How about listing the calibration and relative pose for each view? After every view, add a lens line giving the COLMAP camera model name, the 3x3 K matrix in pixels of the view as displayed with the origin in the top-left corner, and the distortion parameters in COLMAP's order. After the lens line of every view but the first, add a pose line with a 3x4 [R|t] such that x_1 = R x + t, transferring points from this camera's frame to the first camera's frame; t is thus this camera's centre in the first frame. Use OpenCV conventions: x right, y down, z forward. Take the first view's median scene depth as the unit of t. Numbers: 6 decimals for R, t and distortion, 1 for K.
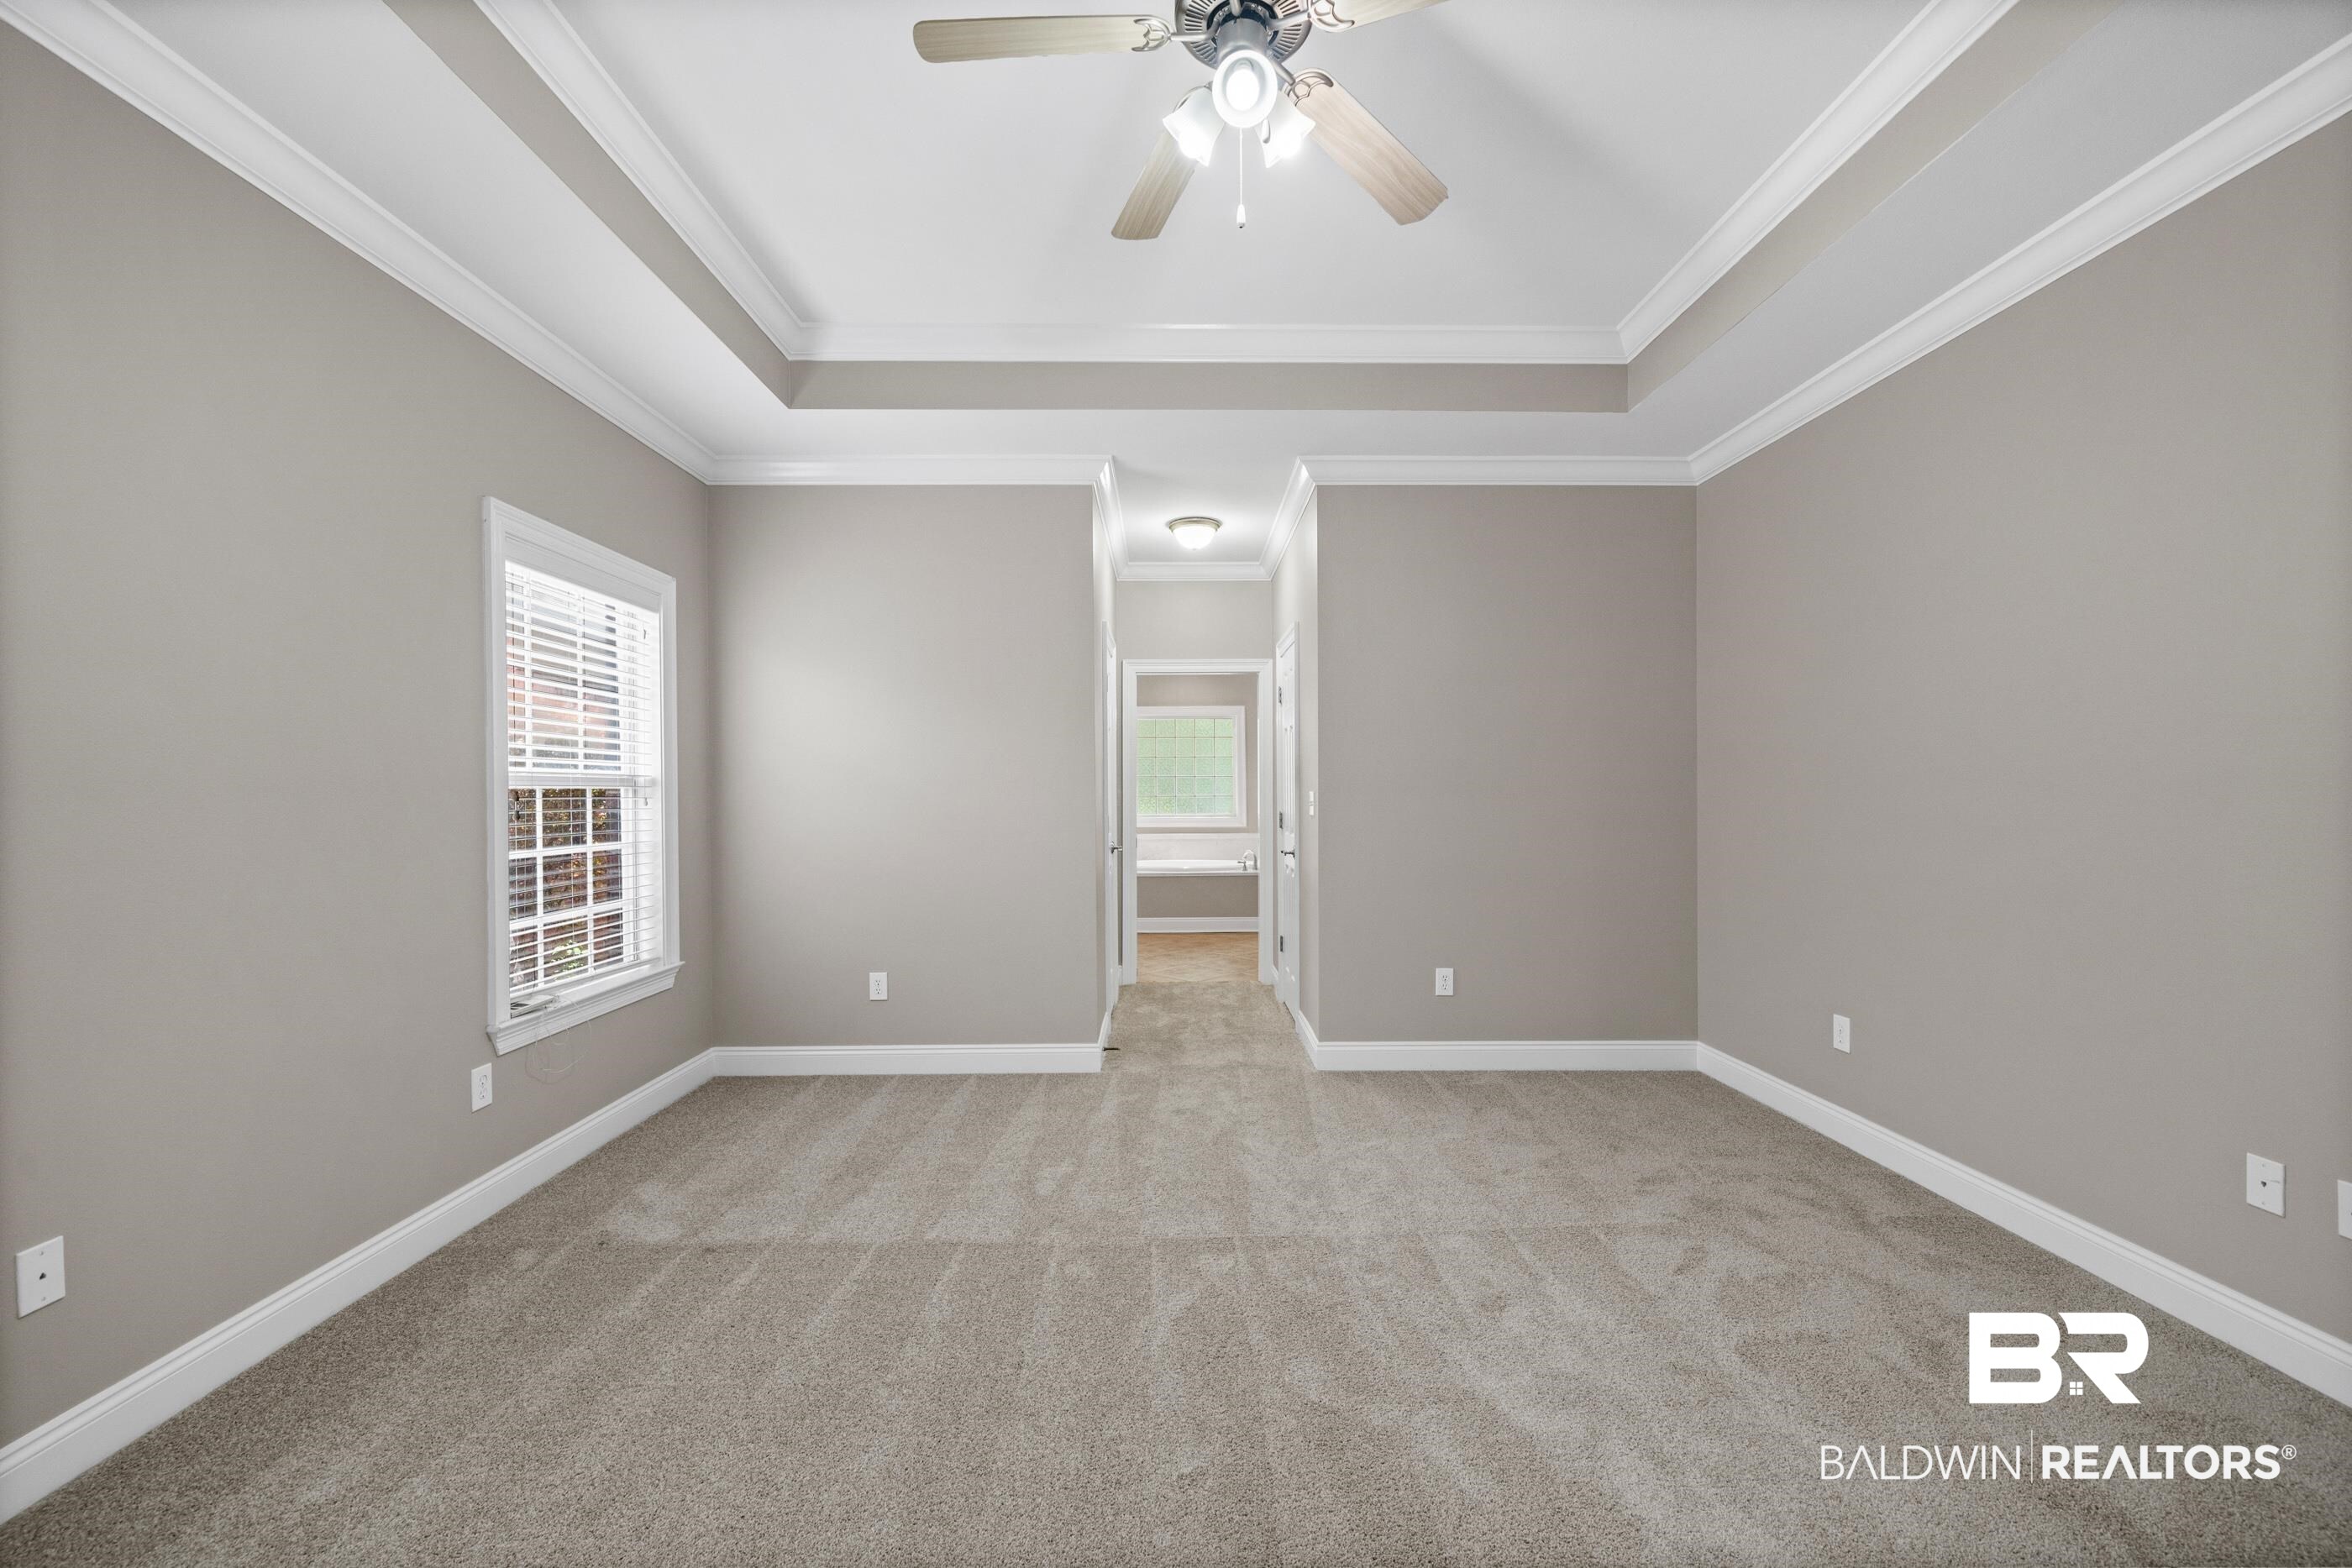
lens RADIAL K [[976.4, 0, 1177.4], [0, 976.4, 795.0], [0, 0, 1]] dist [0.000166, 0.000139]
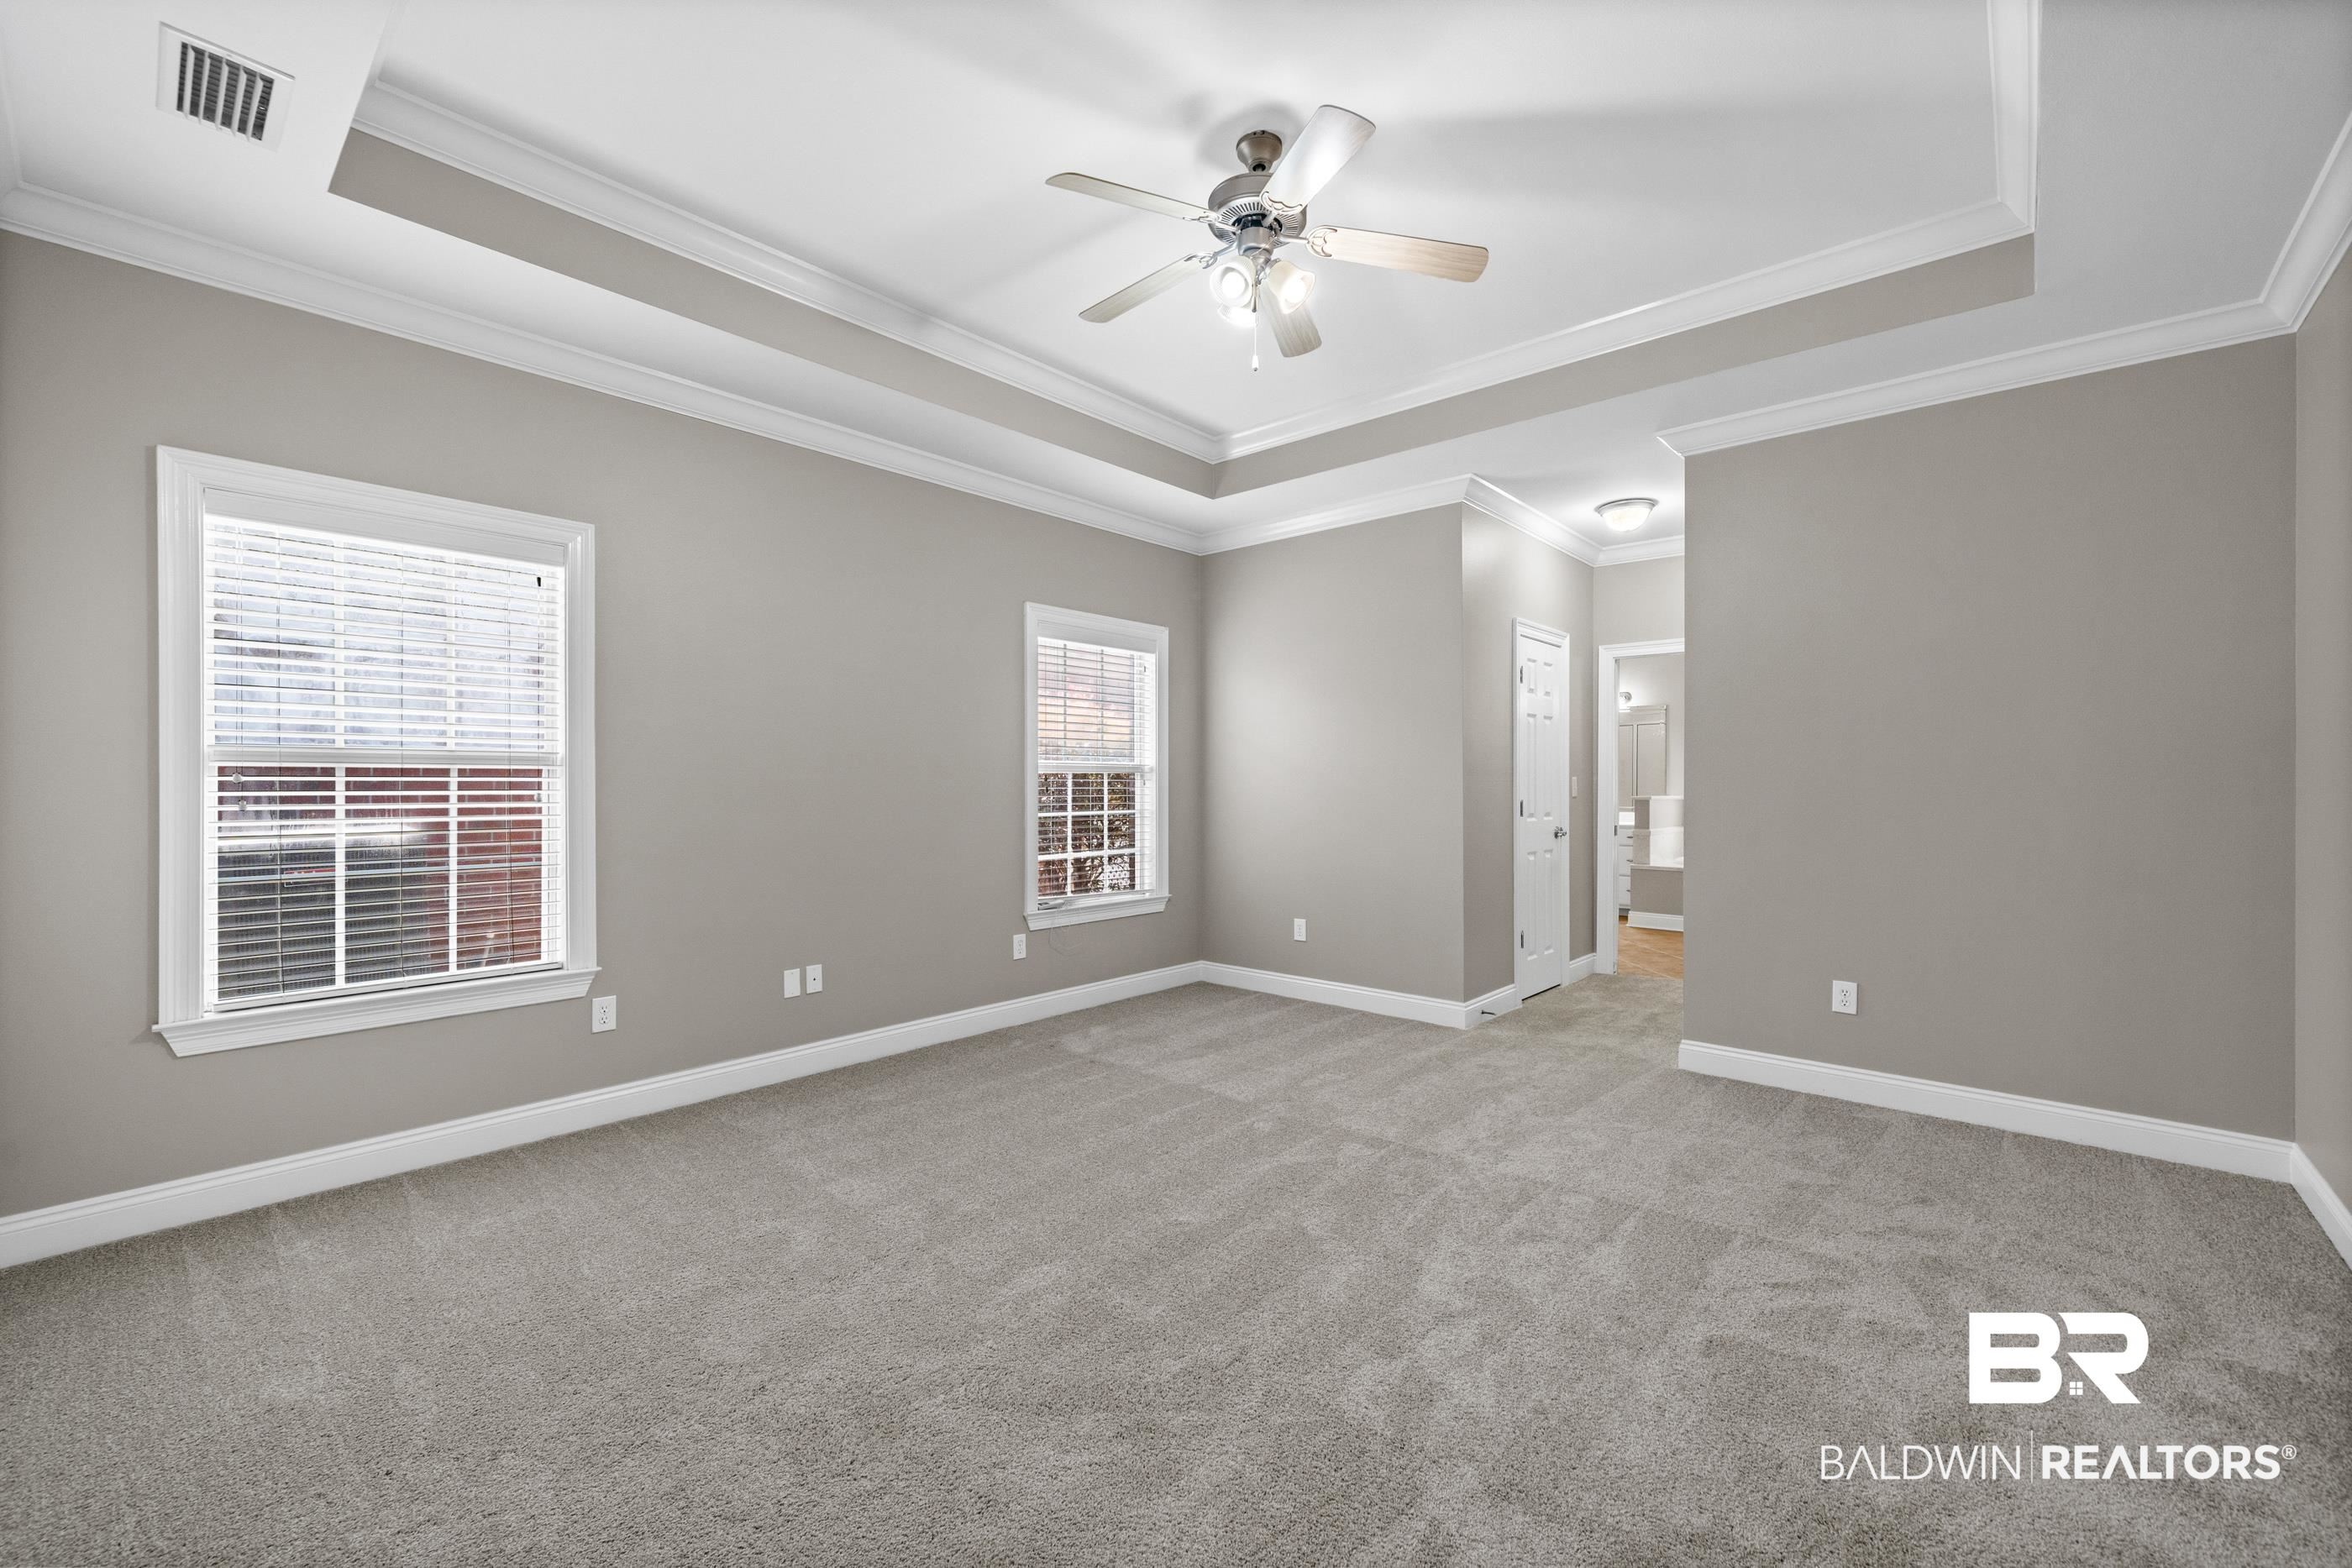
lens RADIAL K [[948.5, 0, 1116.8], [0, 948.5, 785.9], [0, 0, 1]] dist [-0.000128, 0.000536]
pose [[0.717220, 0.008880, -0.696790, 0.483831], [-0.008323, 0.999957, 0.004177, 0.007011], [0.696797, 0.002803, 0.717263, -0.065065]]
